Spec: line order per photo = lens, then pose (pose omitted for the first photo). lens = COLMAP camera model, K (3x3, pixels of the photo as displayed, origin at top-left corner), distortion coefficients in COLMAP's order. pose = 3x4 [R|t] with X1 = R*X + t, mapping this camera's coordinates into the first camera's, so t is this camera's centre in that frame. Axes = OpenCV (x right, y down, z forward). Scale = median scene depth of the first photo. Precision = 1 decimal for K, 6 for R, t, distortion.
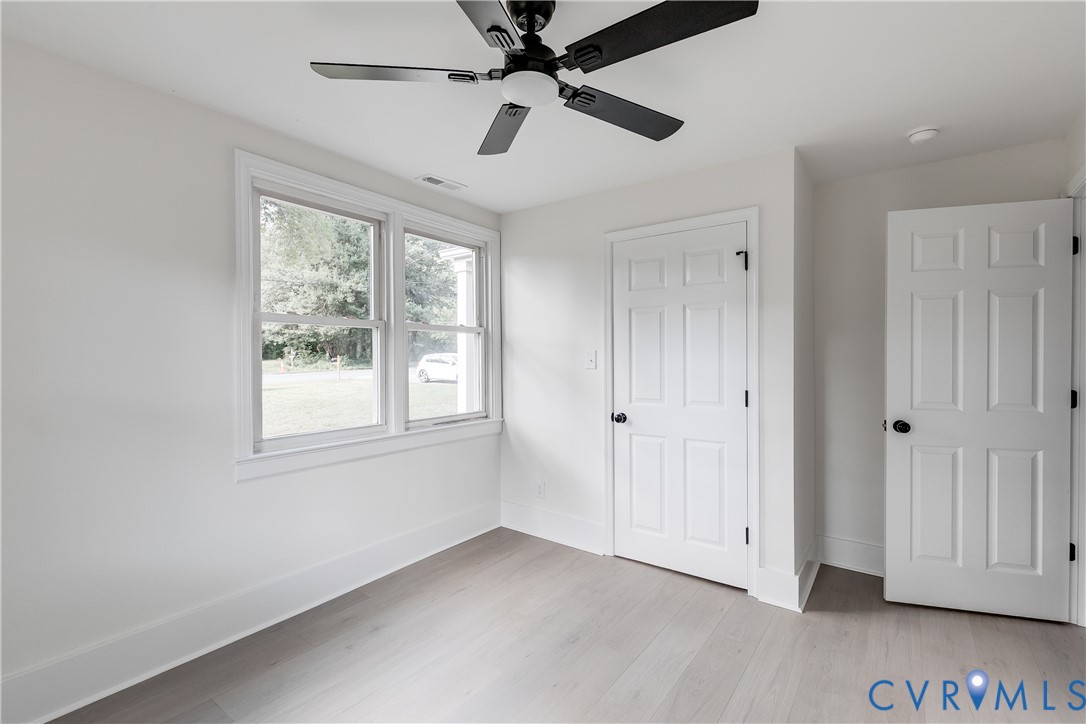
lens RADIAL K [[495.7, 0, 546.4], [0, 495.7, 360.3], [0, 0, 1]] dist [-0.000473, 0.000029]
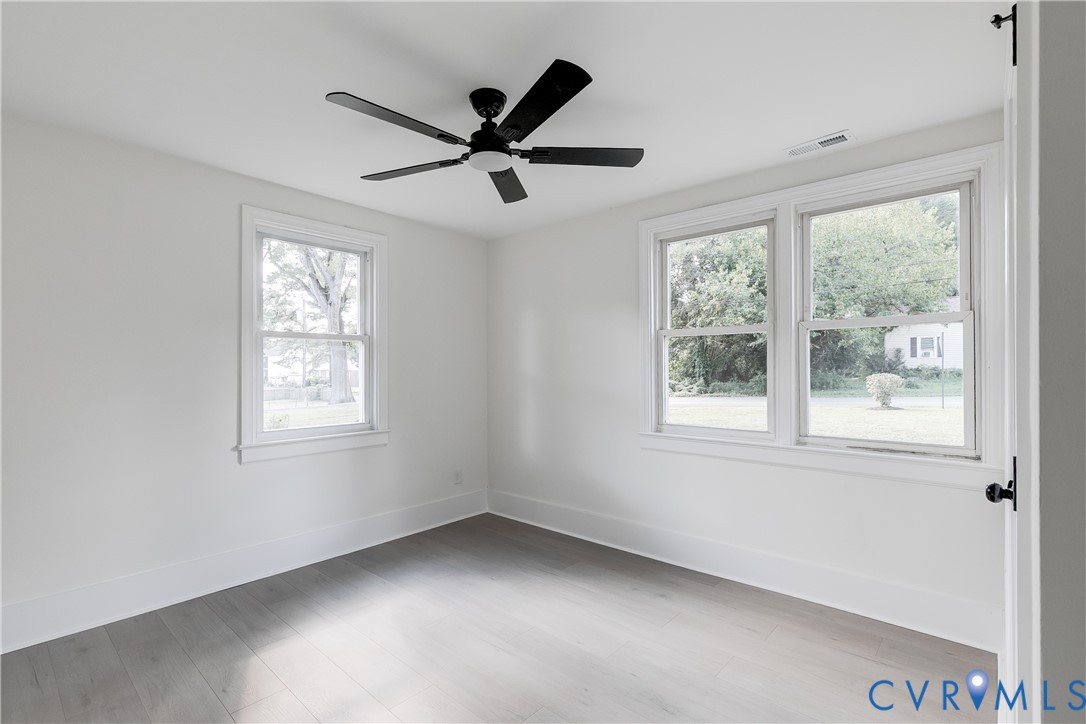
lens RADIAL K [[495.7, 0, 546.7], [0, 495.7, 365.8], [0, 0, 1]] dist [-0.000473, 0.000029]
pose [[-0.102542, 0.002978, -0.994724, 0.689118], [0.002746, 0.999993, 0.002711, -0.002359], [0.994725, -0.002453, -0.102550, 0.695579]]
